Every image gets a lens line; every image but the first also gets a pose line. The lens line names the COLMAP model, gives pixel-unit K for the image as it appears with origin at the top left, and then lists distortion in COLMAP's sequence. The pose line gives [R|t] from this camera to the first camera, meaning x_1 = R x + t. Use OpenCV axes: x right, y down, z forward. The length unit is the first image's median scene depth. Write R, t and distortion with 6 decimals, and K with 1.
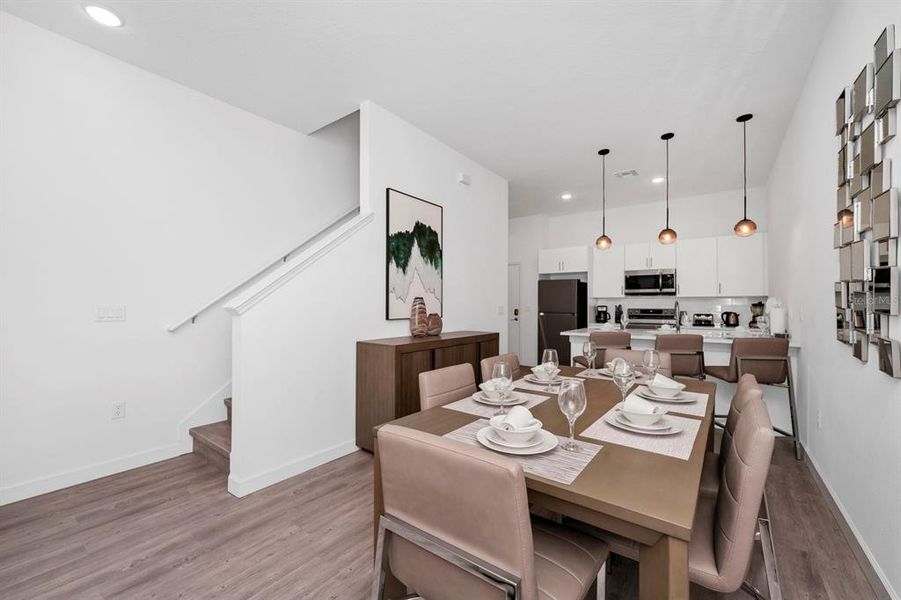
lens RADIAL K [[364.8, 0, 453.0], [0, 364.8, 302.9], [0, 0, 1]] dist [-0.001547, -0.000042]
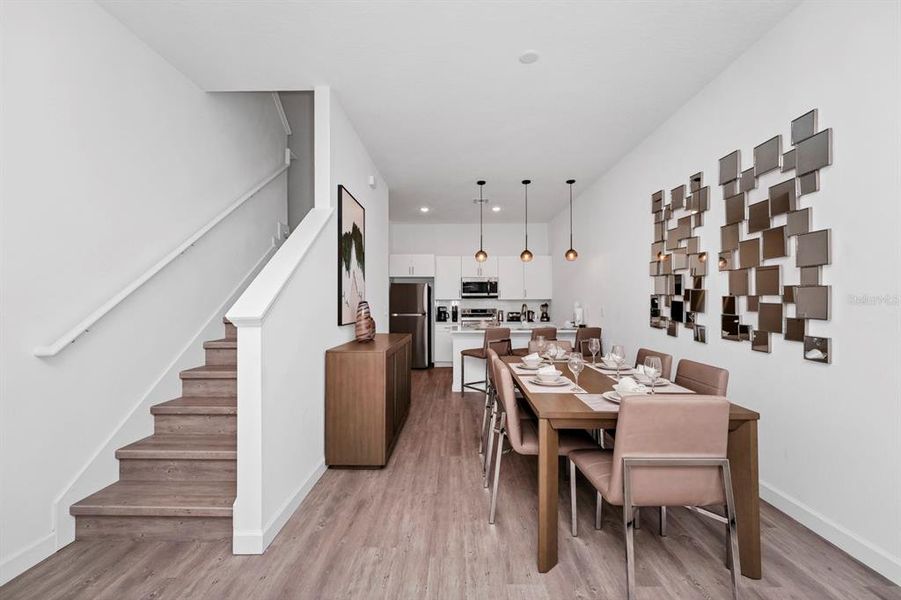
lens RADIAL K [[364.8, 0, 453.0], [0, 364.8, 302.9], [0, 0, 1]] dist [-0.001547, -0.000042]
pose [[0.811179, -0.002948, 0.584791, -0.285004], [0.001906, 0.999995, 0.002398, -0.008021], [-0.584795, -0.000830, 0.811180, 0.040117]]
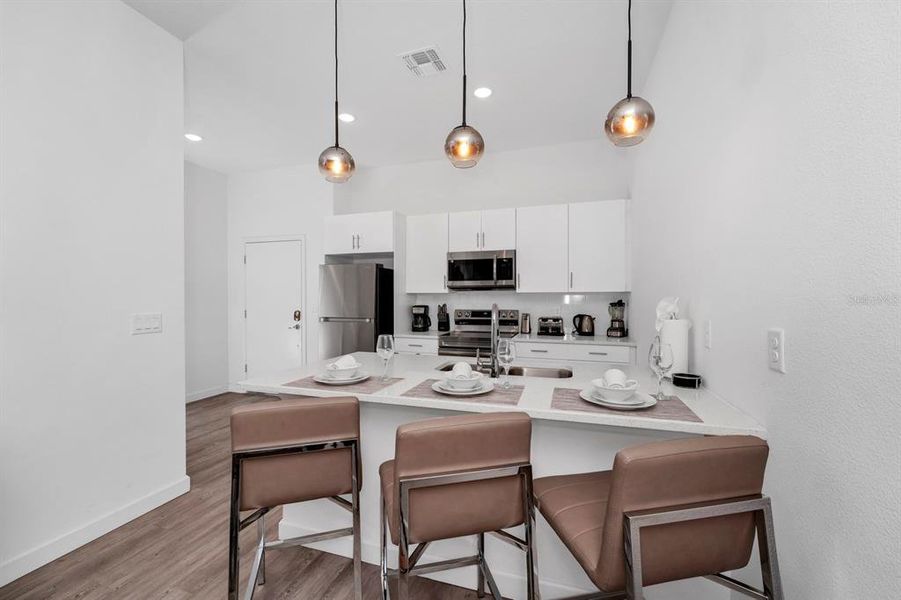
lens RADIAL K [[364.8, 0, 453.0], [0, 364.8, 302.9], [0, 0, 1]] dist [-0.001547, -0.000042]
pose [[0.948601, -0.008058, 0.316373, 0.298356], [0.002173, 0.999818, 0.018951, -0.010821], [-0.316468, -0.017289, 0.948445, 0.411892]]
